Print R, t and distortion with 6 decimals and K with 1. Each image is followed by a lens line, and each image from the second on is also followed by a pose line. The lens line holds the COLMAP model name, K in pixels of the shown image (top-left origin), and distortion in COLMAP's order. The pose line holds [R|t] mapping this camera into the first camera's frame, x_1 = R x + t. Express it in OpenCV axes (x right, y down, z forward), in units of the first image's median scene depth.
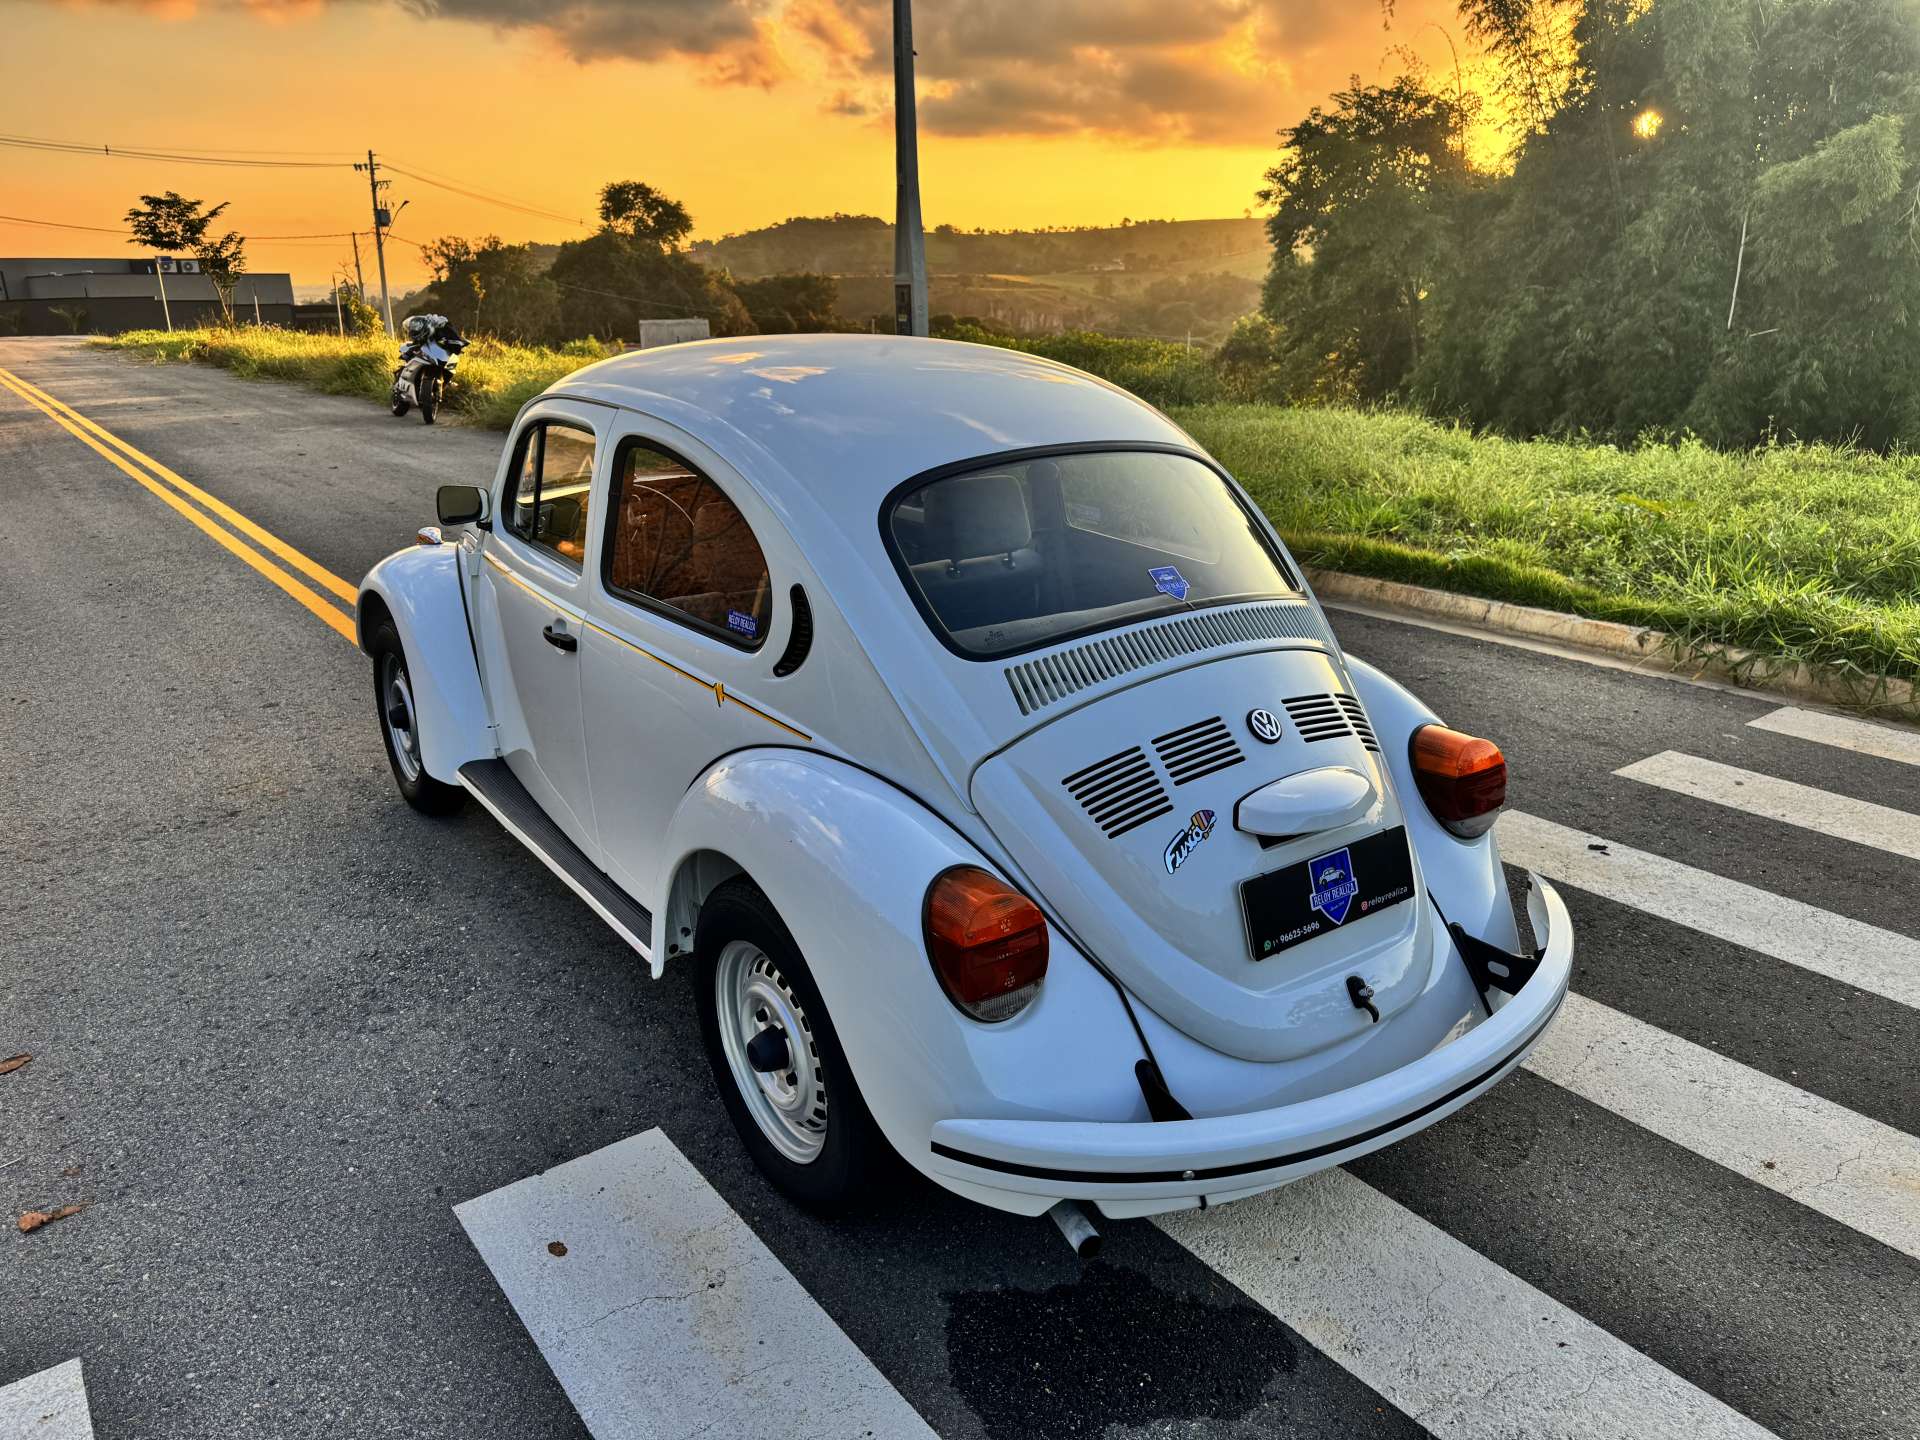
lens RADIAL K [[1371.5, 0, 960.0], [0, 1371.5, 720.0], [0, 0, 1]] dist [0.018372, -0.022434]
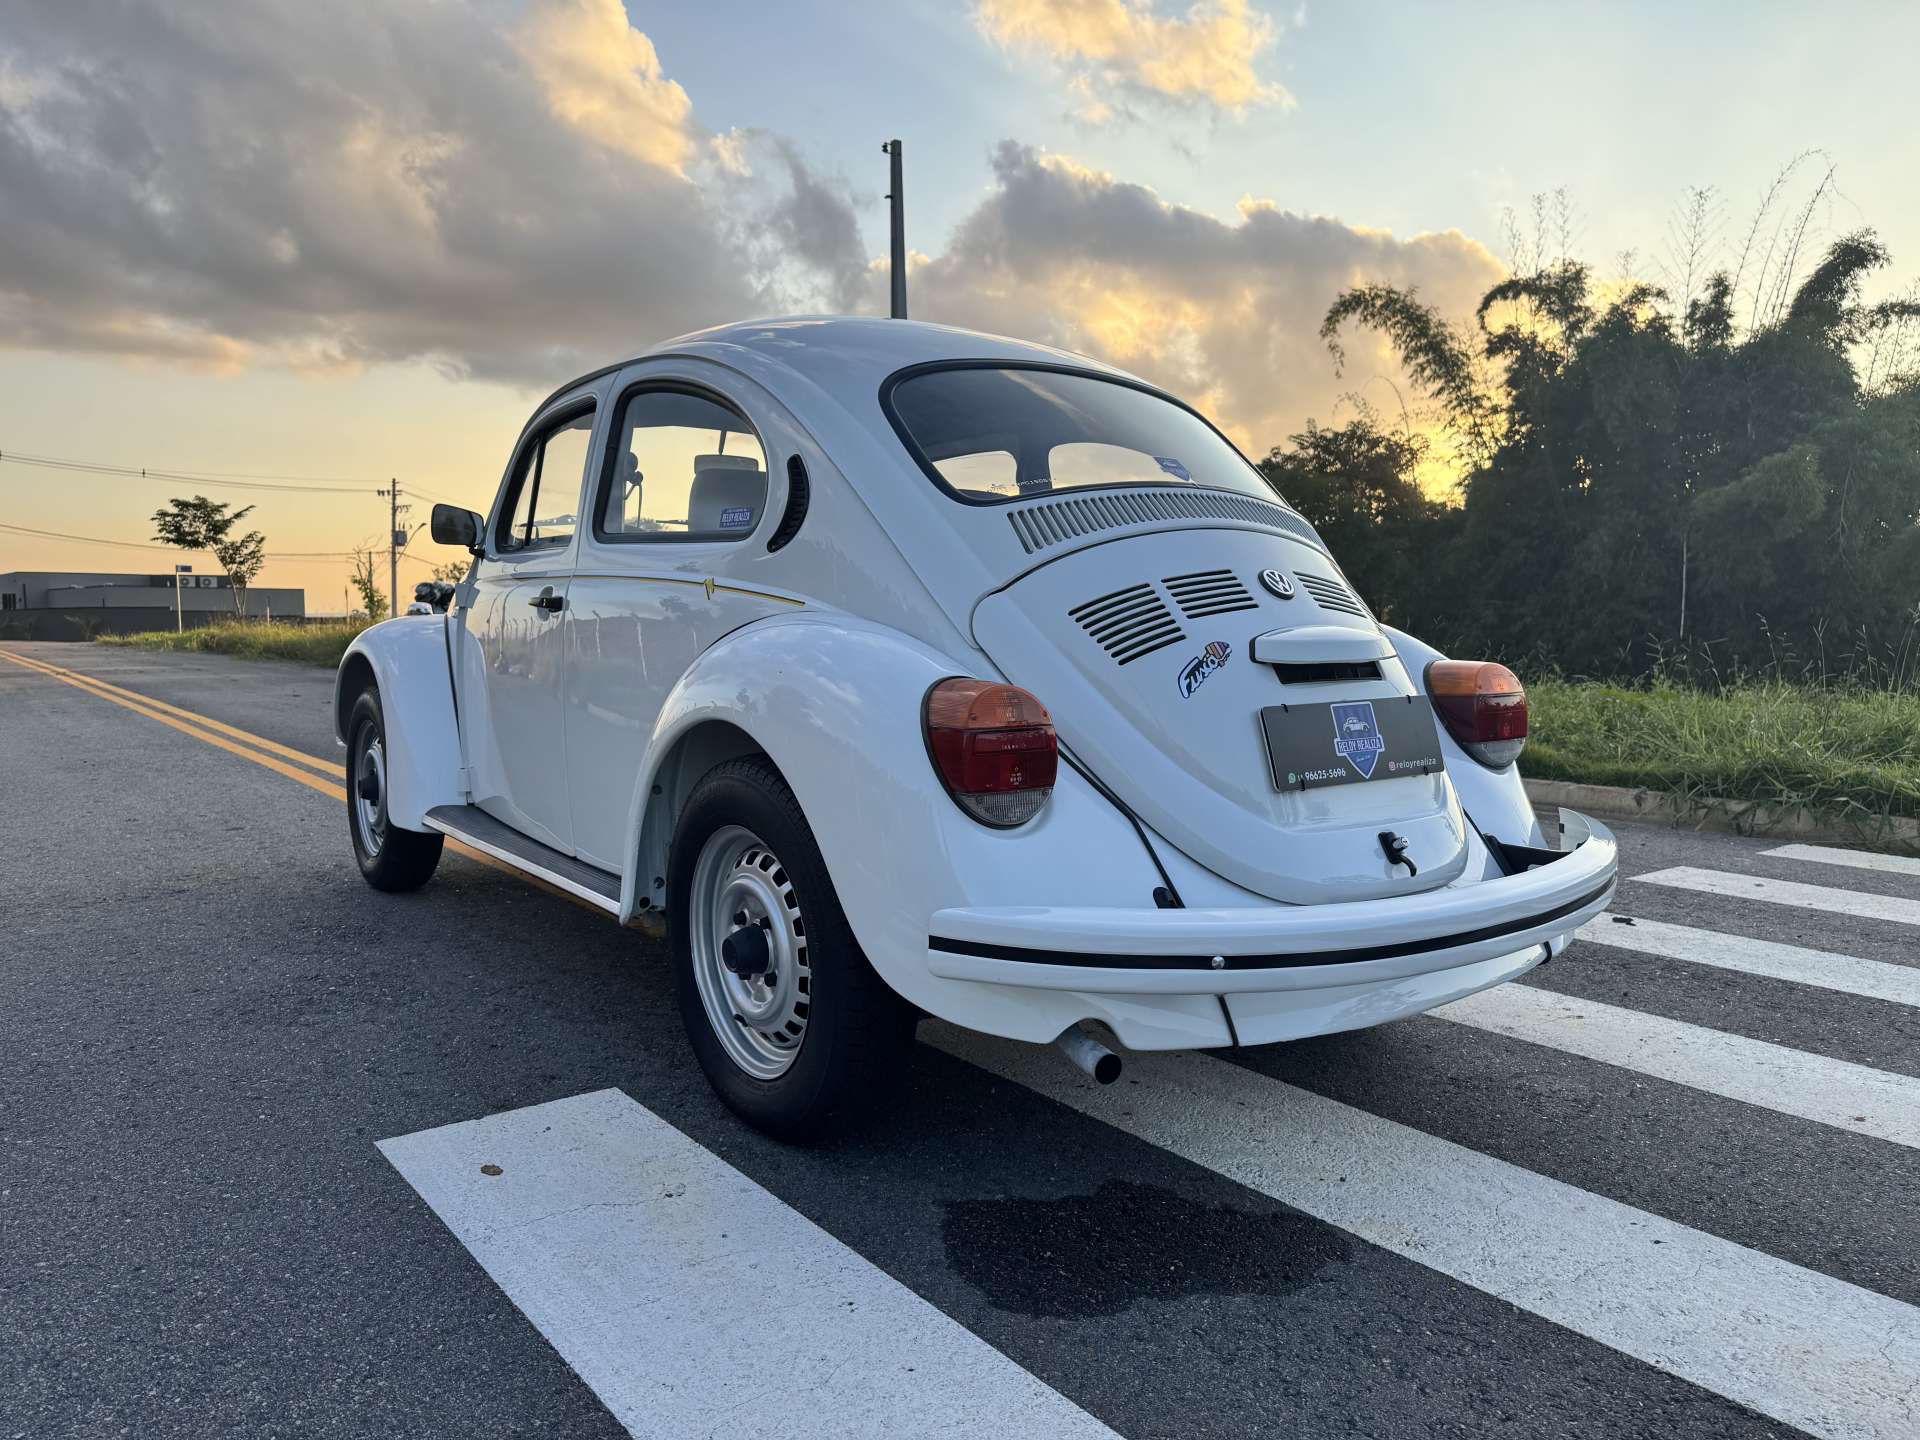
lens RADIAL K [[1369.4, 0, 968.4], [0, 1369.4, 714.5], [0, 0, 1]] dist [0.020921, -0.025240]
pose [[0.999843, 0.007789, 0.015889, -0.006904], [-0.003812, 0.971640, -0.236433, 0.247260], [-0.017280, 0.236336, 0.971518, 0.069145]]
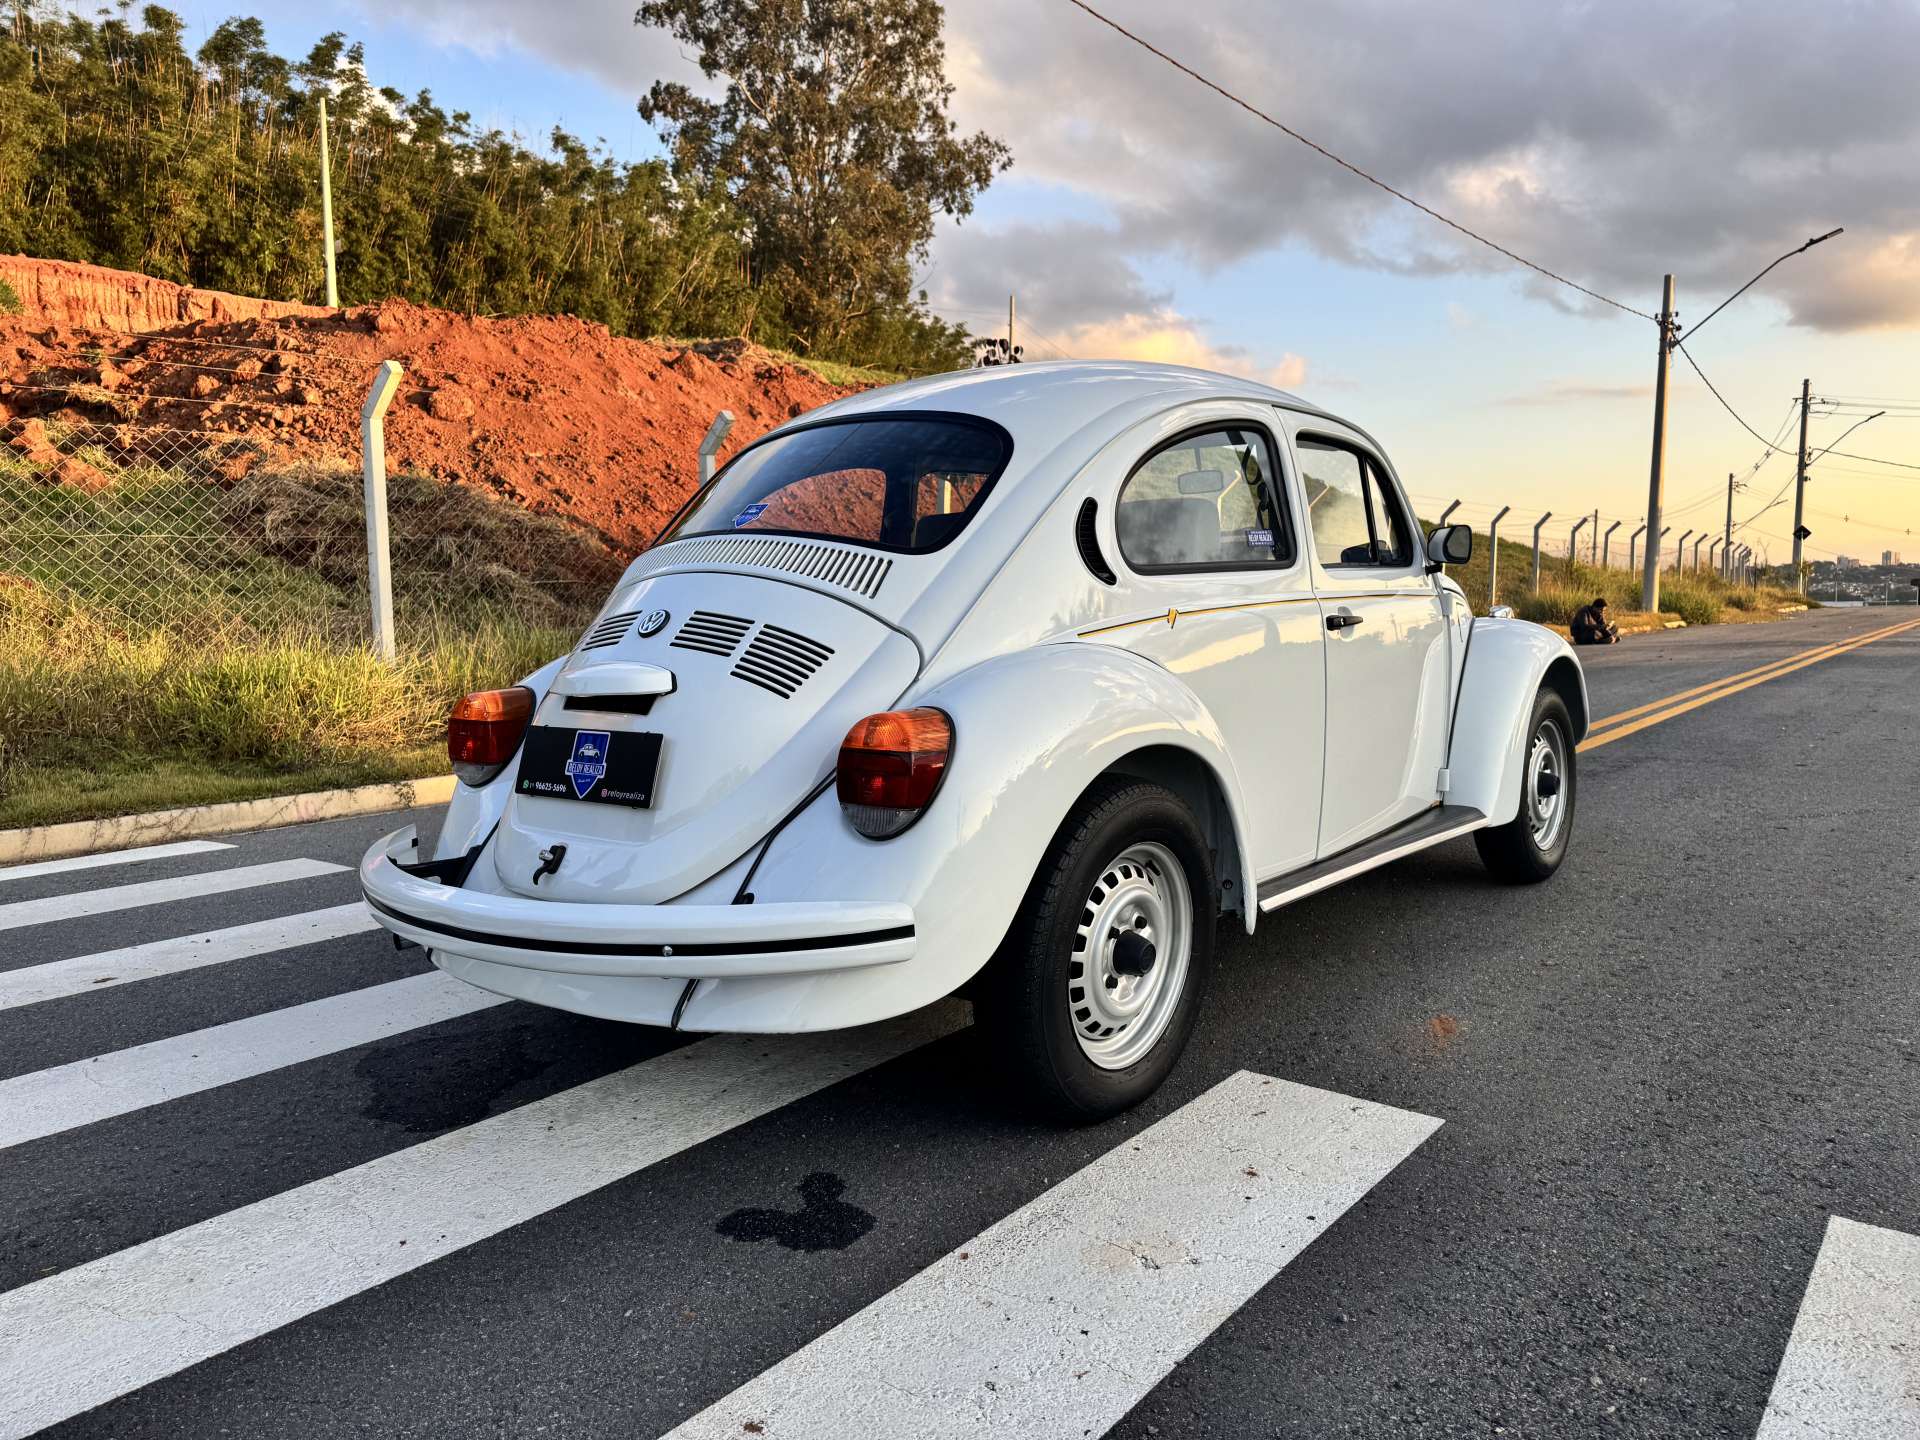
lens RADIAL K [[1361.6, 0, 967.9], [0, 1361.6, 713.0], [0, 0, 1]] dist [0.026613, -0.033247]
pose [[0.267463, 0.083772, -0.959920, 1.027050], [-0.280200, 0.959925, 0.005700, -0.003089], [0.921928, 0.267445, 0.280218, 0.726800]]
